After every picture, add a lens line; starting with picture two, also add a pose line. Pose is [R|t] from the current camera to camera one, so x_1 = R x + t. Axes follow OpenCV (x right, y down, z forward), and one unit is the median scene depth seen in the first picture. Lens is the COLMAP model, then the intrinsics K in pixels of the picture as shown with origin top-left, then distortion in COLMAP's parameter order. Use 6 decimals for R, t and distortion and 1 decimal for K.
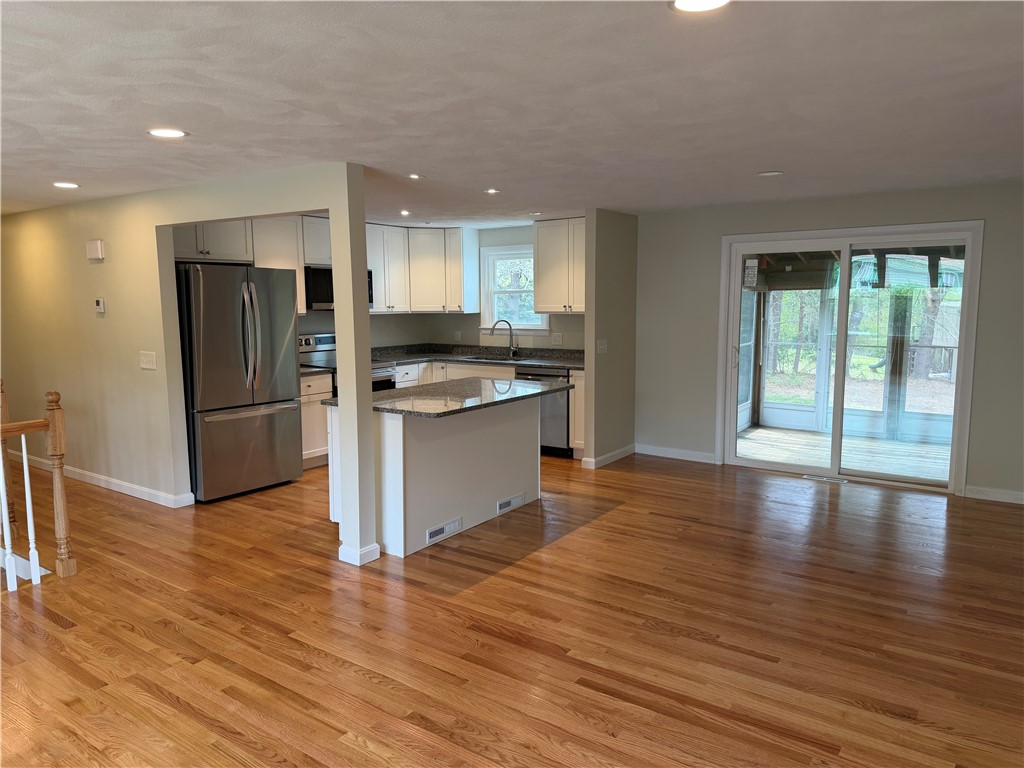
lens RADIAL K [[712.7, 0, 506.1], [0, 712.7, 385.7], [0, 0, 1]] dist [0.115120, -0.176532]
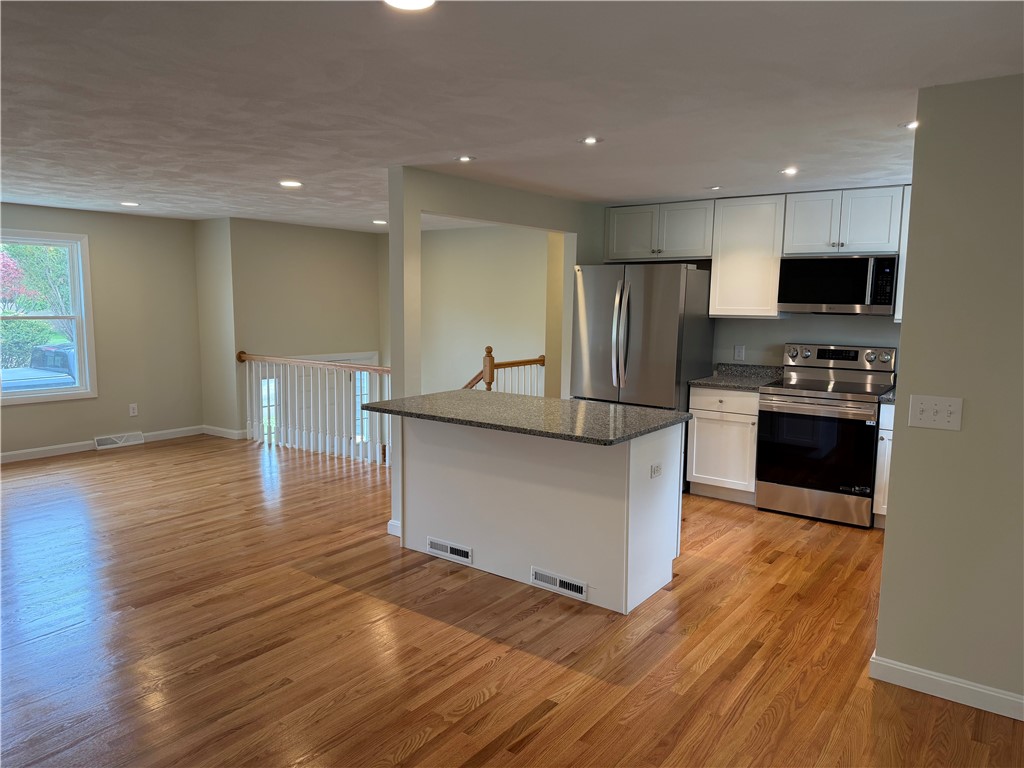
lens RADIAL K [[712.7, 0, 506.1], [0, 712.7, 385.7], [0, 0, 1]] dist [0.115120, -0.176532]
pose [[-0.023156, 0.129752, -0.991276, 0.685880], [-0.133082, 0.982317, 0.131688, -0.115289], [0.990835, 0.134970, -0.005479, 0.921722]]
